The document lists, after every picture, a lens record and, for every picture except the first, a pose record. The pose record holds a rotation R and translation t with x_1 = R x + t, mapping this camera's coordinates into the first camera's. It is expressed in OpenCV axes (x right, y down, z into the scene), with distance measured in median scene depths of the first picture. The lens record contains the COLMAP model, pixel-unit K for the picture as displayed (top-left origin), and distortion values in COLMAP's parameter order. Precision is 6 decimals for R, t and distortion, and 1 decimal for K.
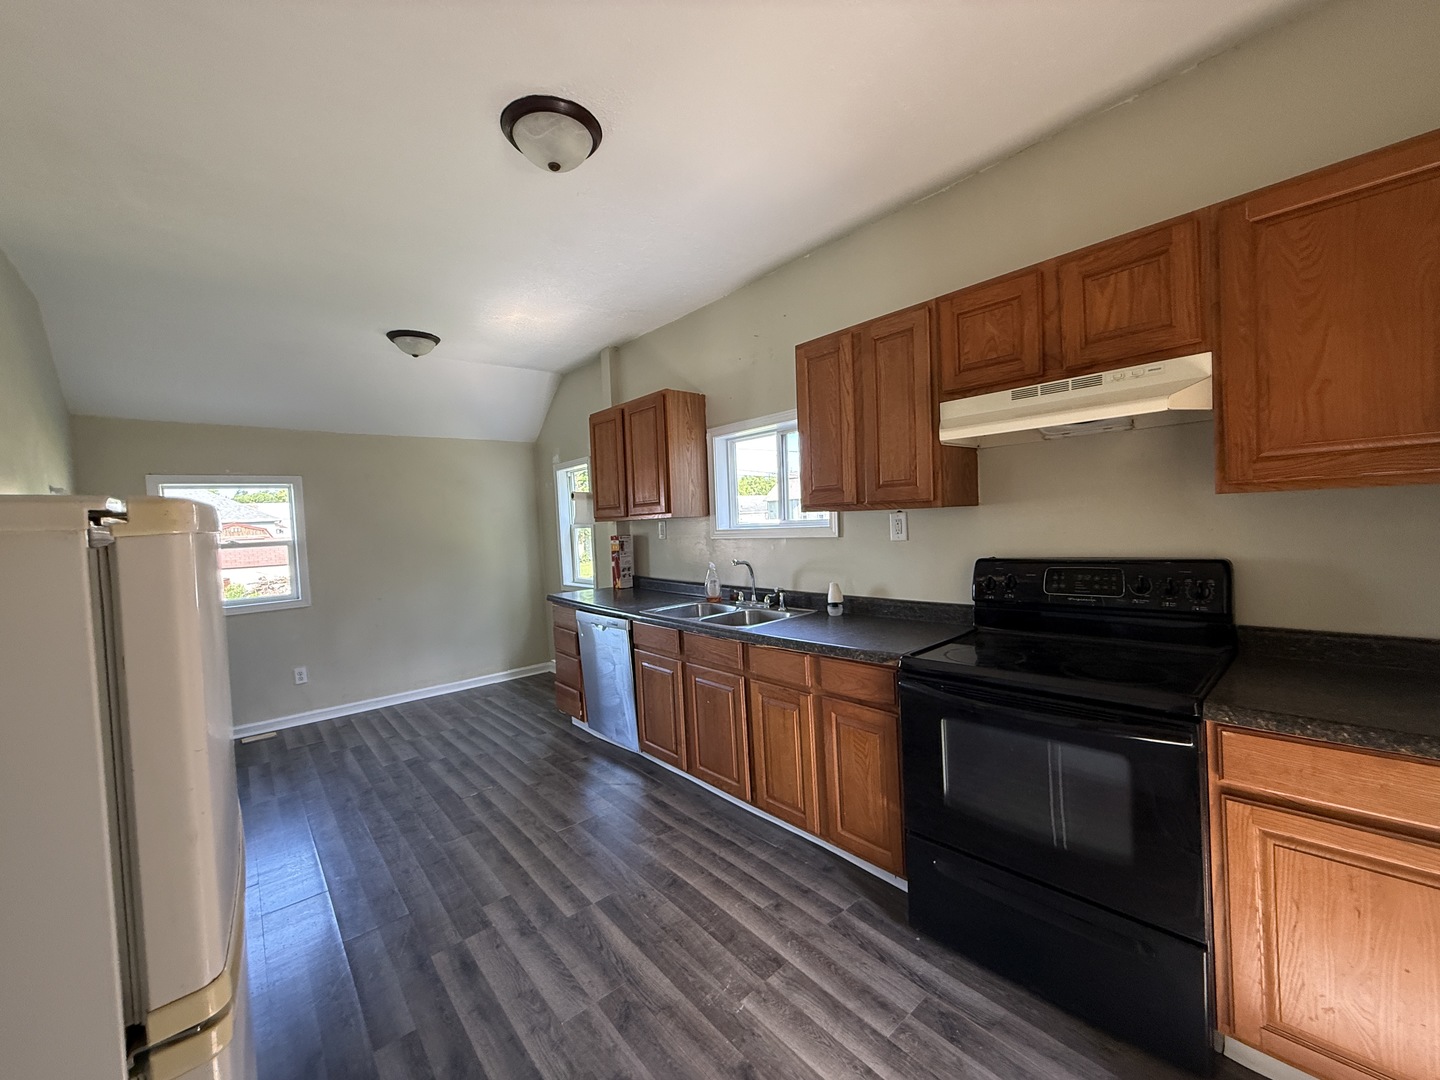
lens RADIAL K [[572.4, 0, 719.4], [0, 572.4, 535.7], [0, 0, 1]] dist [-0.000936, -0.000515]
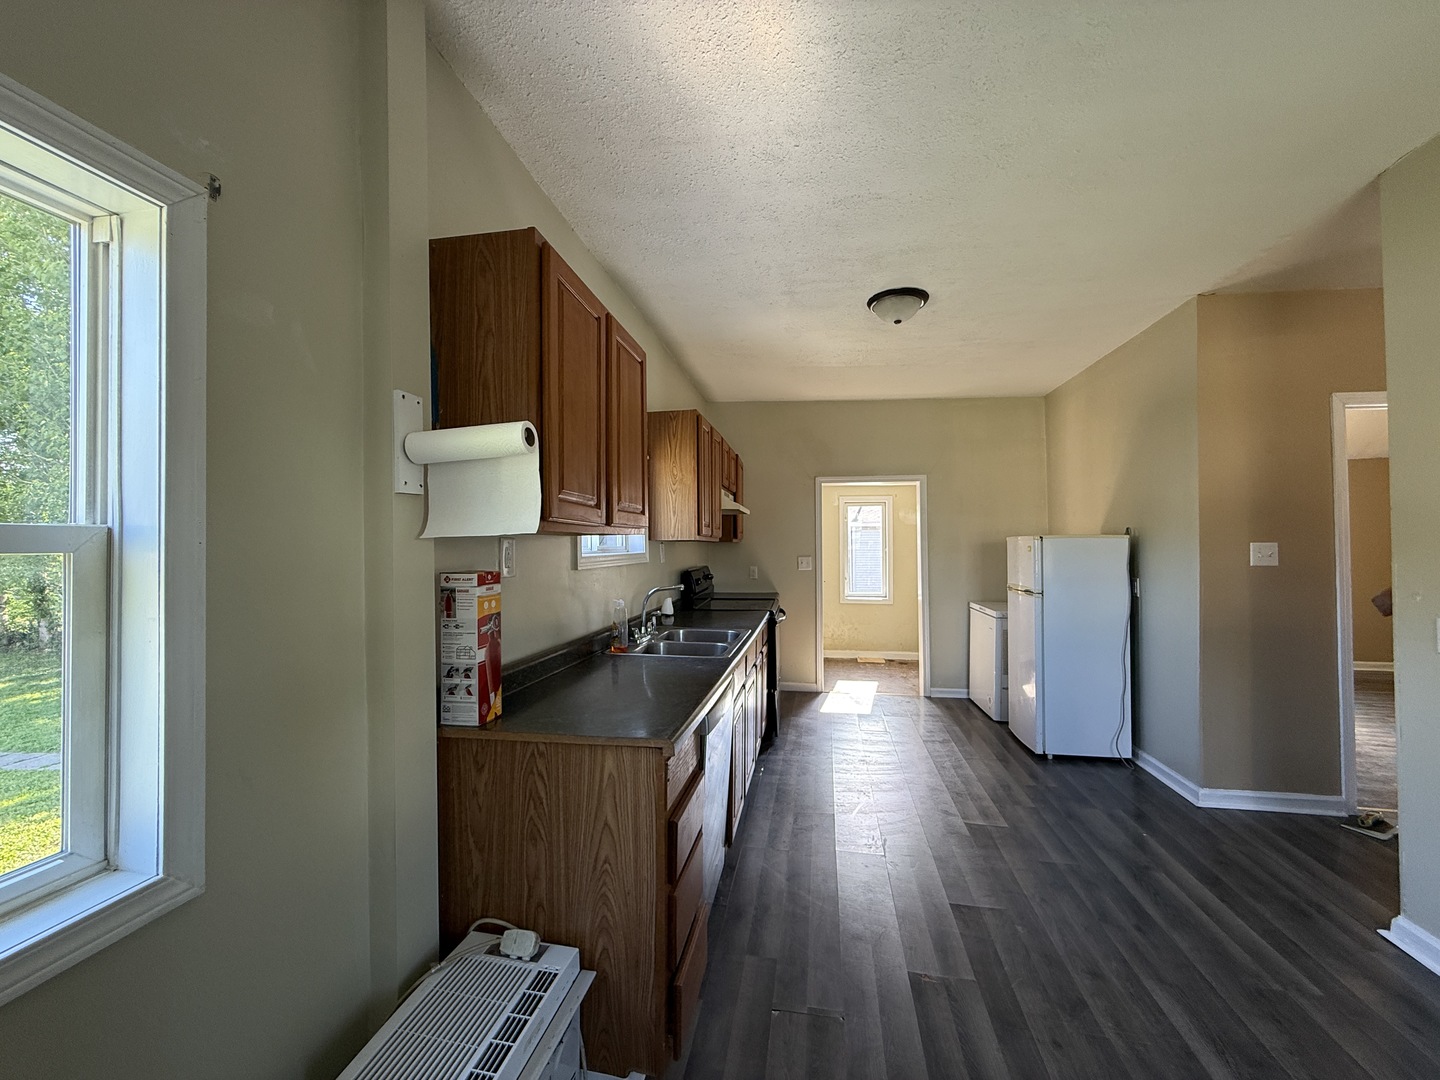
lens RADIAL K [[572.4, 0, 717.3], [0, 572.4, 539.3], [0, 0, 1]] dist [-0.000936, -0.000515]
pose [[-0.622800, 0.057647, 0.780254, -0.549071], [0.052751, 0.998106, -0.031636, -0.001476], [-0.780600, 0.021456, -0.624662, 1.113345]]
